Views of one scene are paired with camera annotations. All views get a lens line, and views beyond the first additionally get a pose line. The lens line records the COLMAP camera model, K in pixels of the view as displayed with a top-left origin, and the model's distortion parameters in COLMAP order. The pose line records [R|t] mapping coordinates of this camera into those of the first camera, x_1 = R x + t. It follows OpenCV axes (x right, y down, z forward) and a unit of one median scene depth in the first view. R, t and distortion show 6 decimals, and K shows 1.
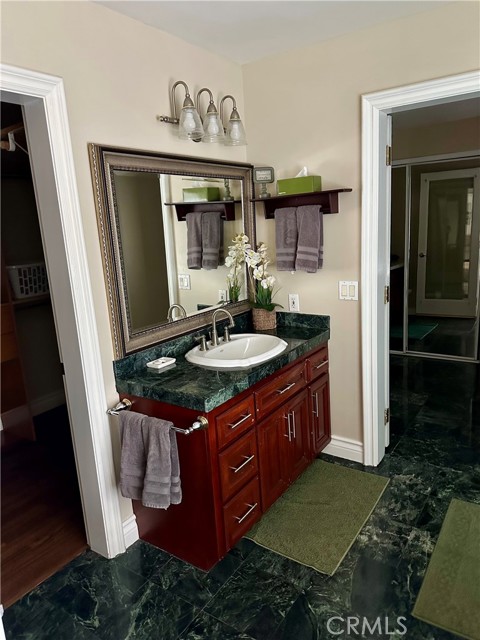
lens RADIAL K [[453.1, 0, 240.5], [0, 453.1, 323.8], [0, 0, 1]] dist [0.089229, -0.116989]
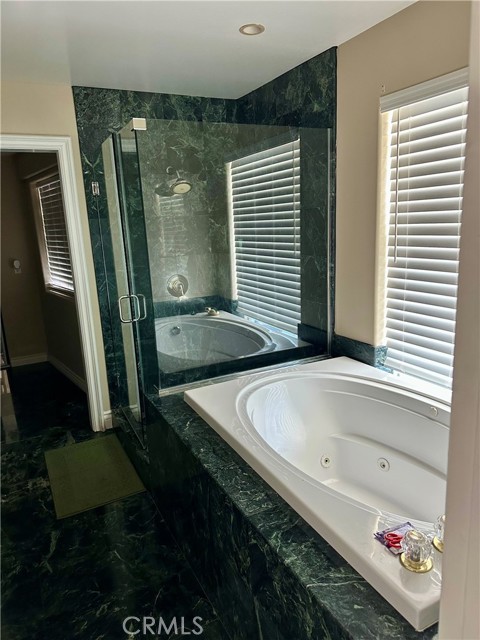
lens RADIAL K [[449.3, 0, 243.0], [0, 449.3, 327.5], [0, 0, 1]] dist [0.091345, -0.110600]
pose [[0.479797, -0.162769, 0.862149, -0.318070], [0.209614, 0.975451, 0.067507, 0.060079], [-0.851972, 0.148329, 0.502137, -0.181133]]
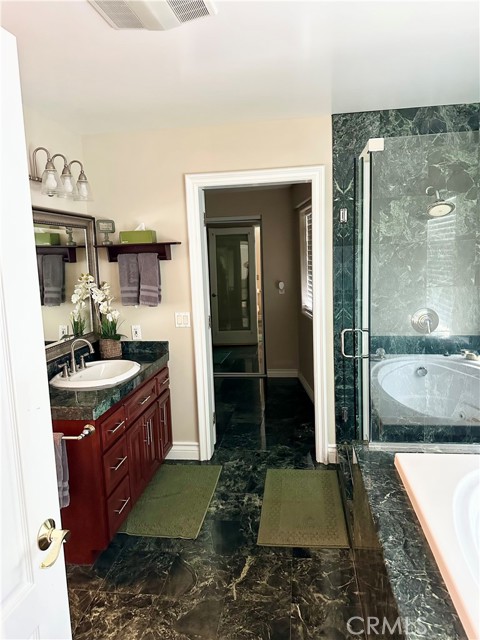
lens RADIAL K [[453.1, 0, 240.5], [0, 453.1, 323.8], [0, 0, 1]] dist [0.089229, -0.116989]
pose [[0.894248, -0.038937, 0.445875, -0.184576], [0.079747, 0.994129, -0.073127, 0.043583], [-0.440410, 0.100951, 0.892103, -0.198472]]
